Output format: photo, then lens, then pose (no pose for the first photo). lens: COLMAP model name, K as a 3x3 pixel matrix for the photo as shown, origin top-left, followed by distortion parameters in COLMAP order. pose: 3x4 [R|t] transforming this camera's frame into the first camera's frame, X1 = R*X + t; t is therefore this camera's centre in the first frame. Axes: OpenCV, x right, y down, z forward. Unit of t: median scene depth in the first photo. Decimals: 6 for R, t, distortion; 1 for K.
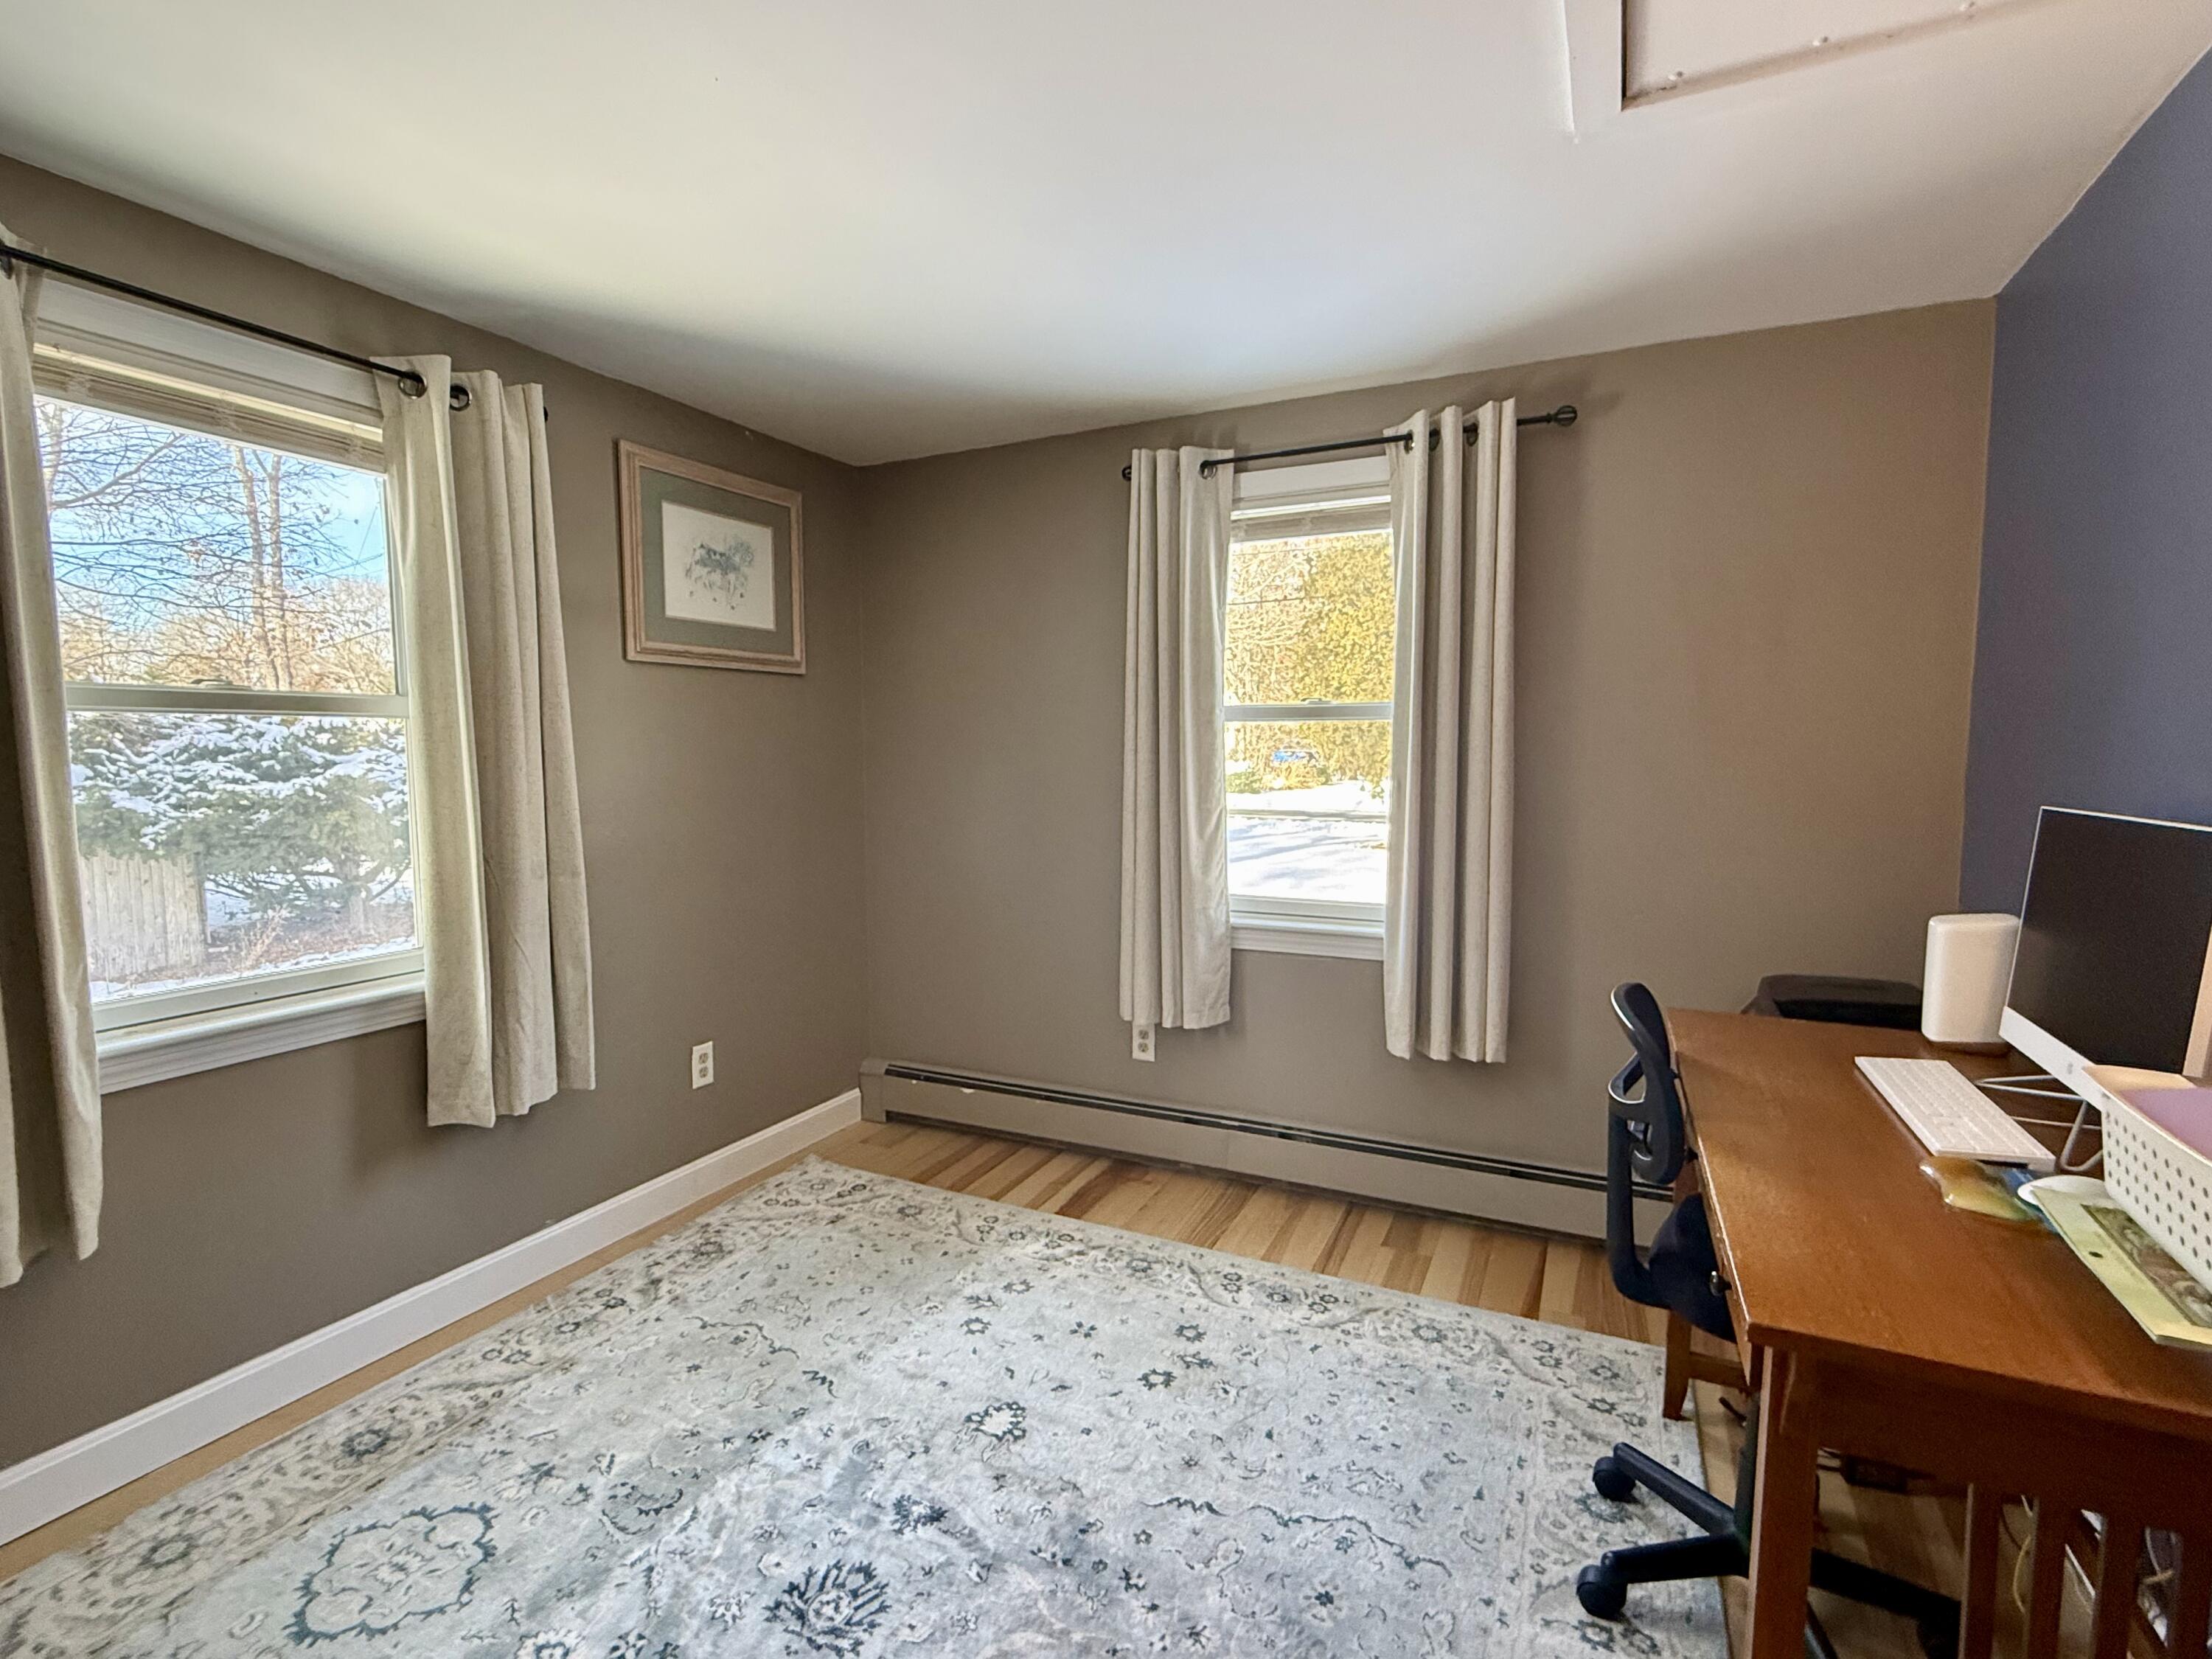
lens RADIAL K [[1026.3, 0, 1098.0], [0, 1026.3, 809.8], [0, 0, 1]] dist [-0.013384, 0.000719]
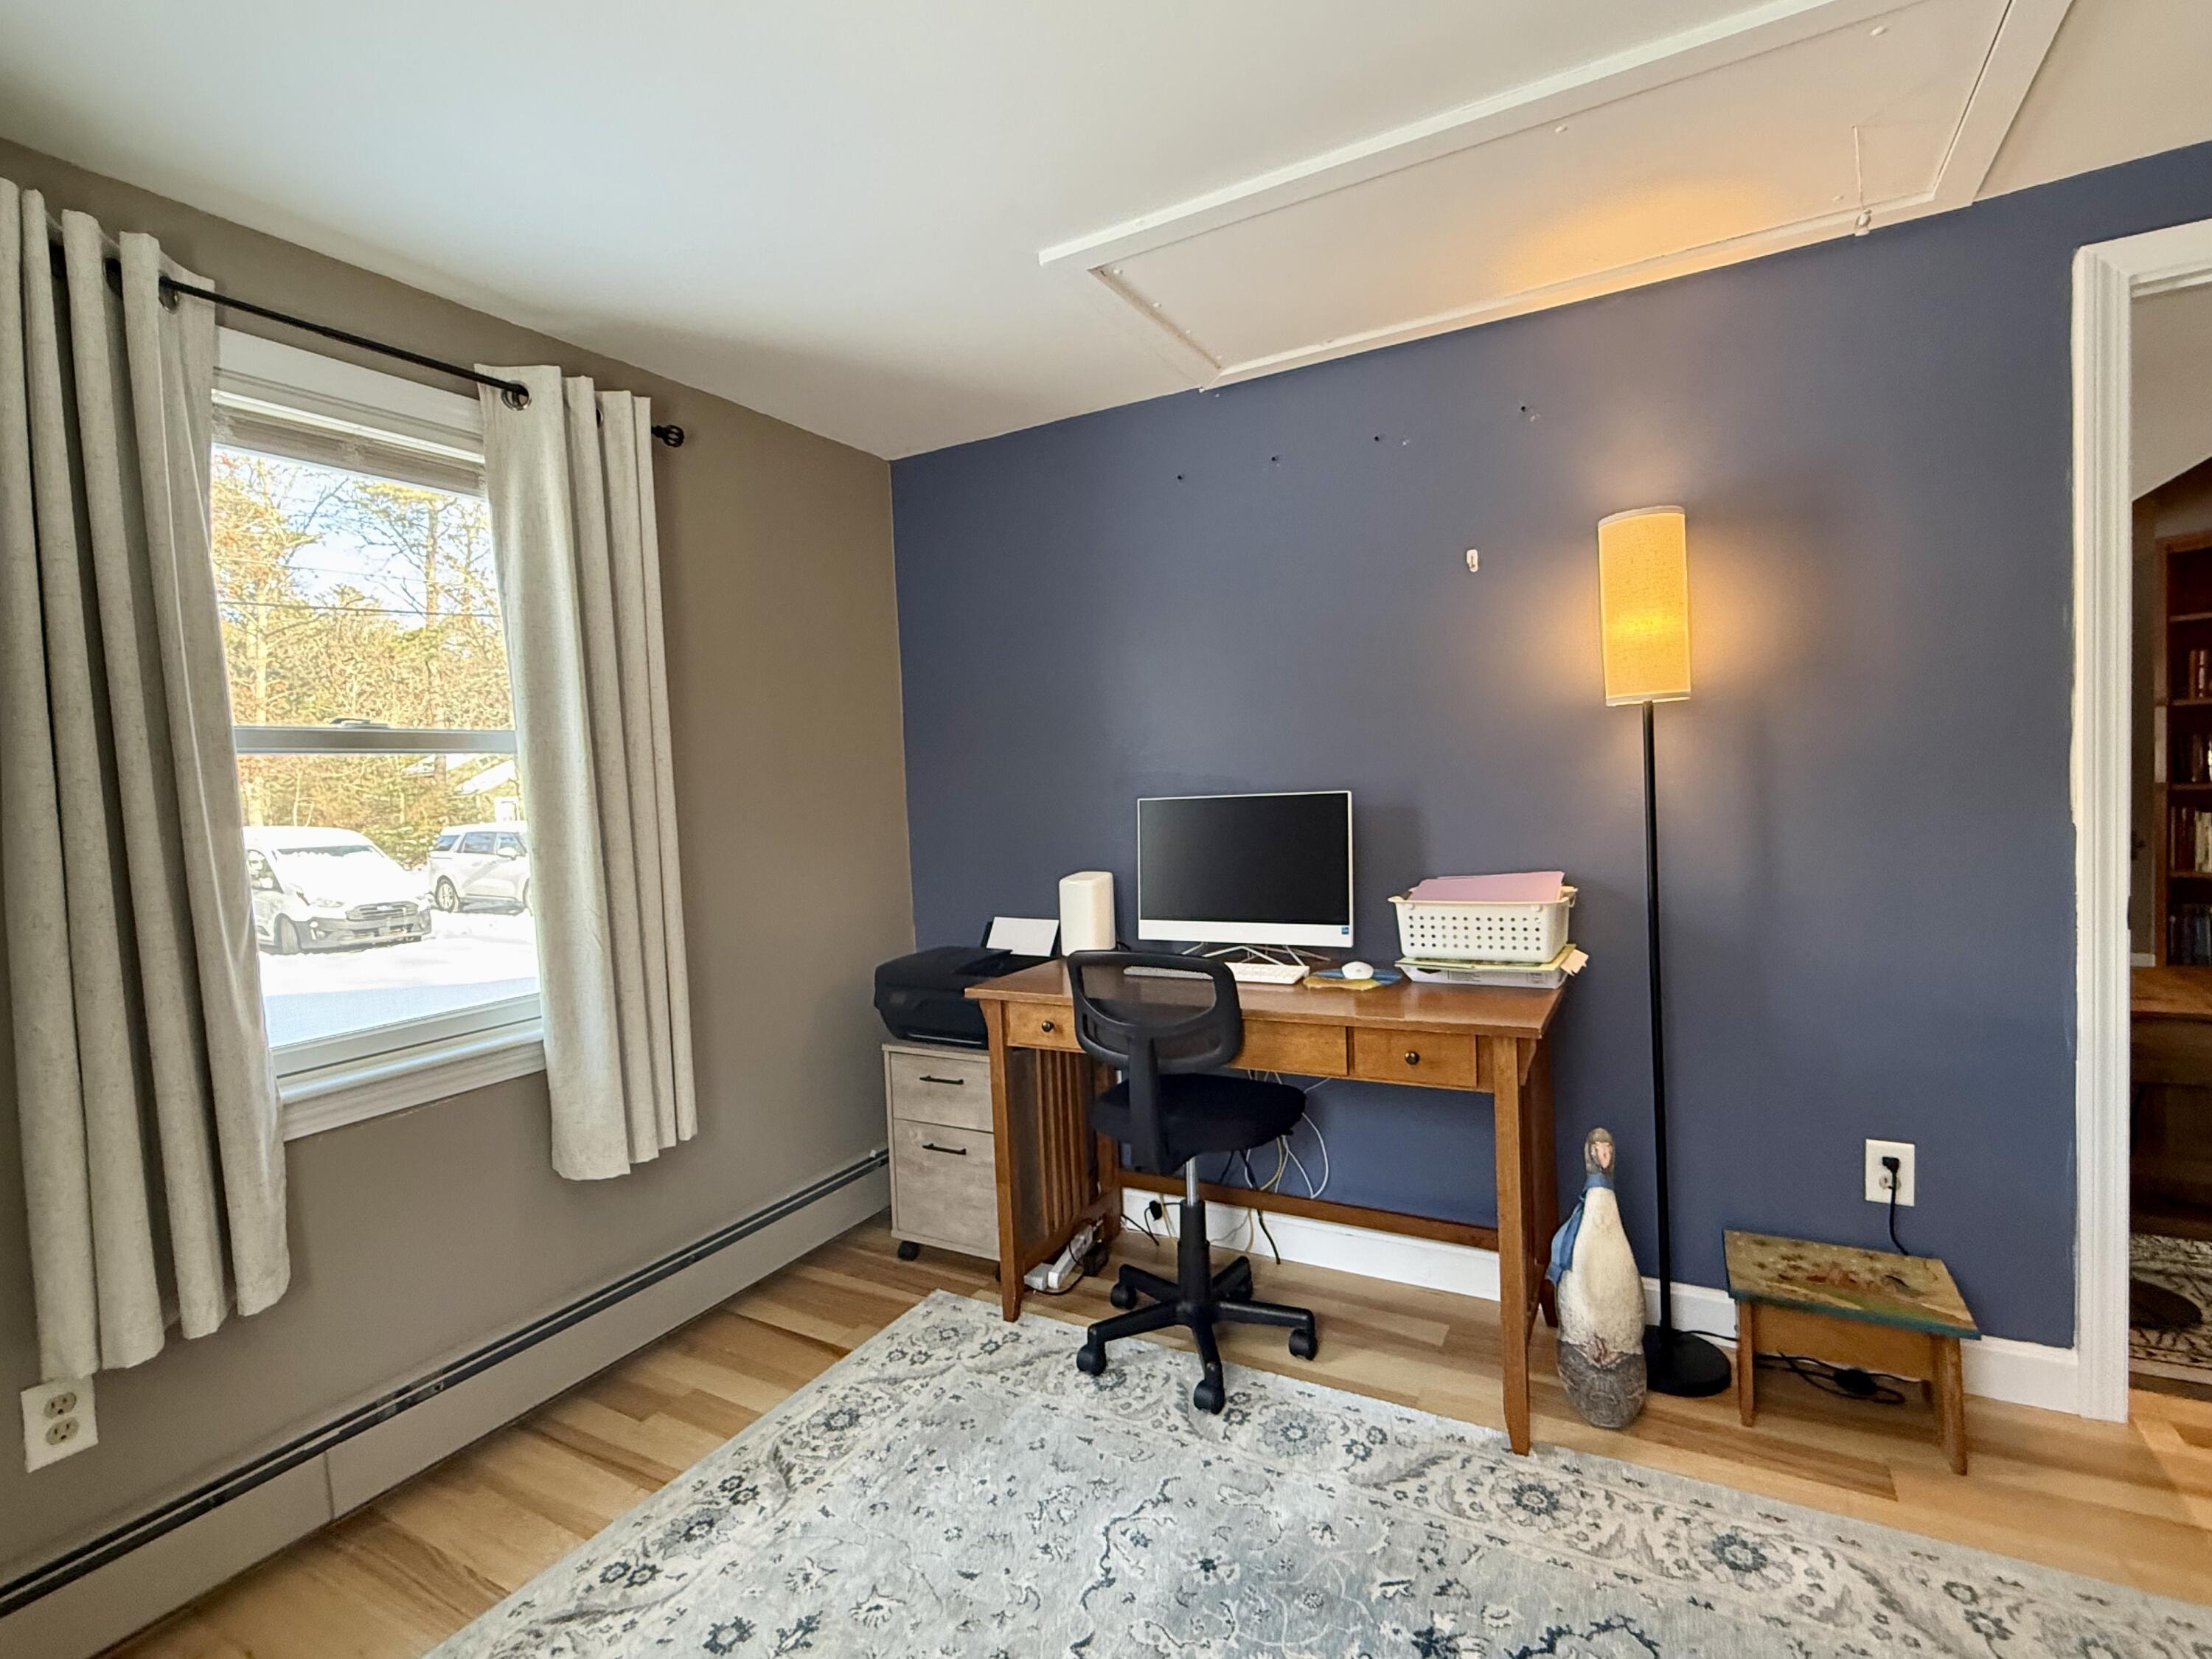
lens RADIAL K [[1026.3, 0, 1102.1], [0, 1026.3, 825.8], [0, 0, 1]] dist [-0.013384, 0.000719]
pose [[0.068281, -0.040854, 0.996829, -0.465647], [0.111898, 0.993170, 0.033039, -0.012072], [-0.991371, 0.109287, 0.072386, 0.559479]]
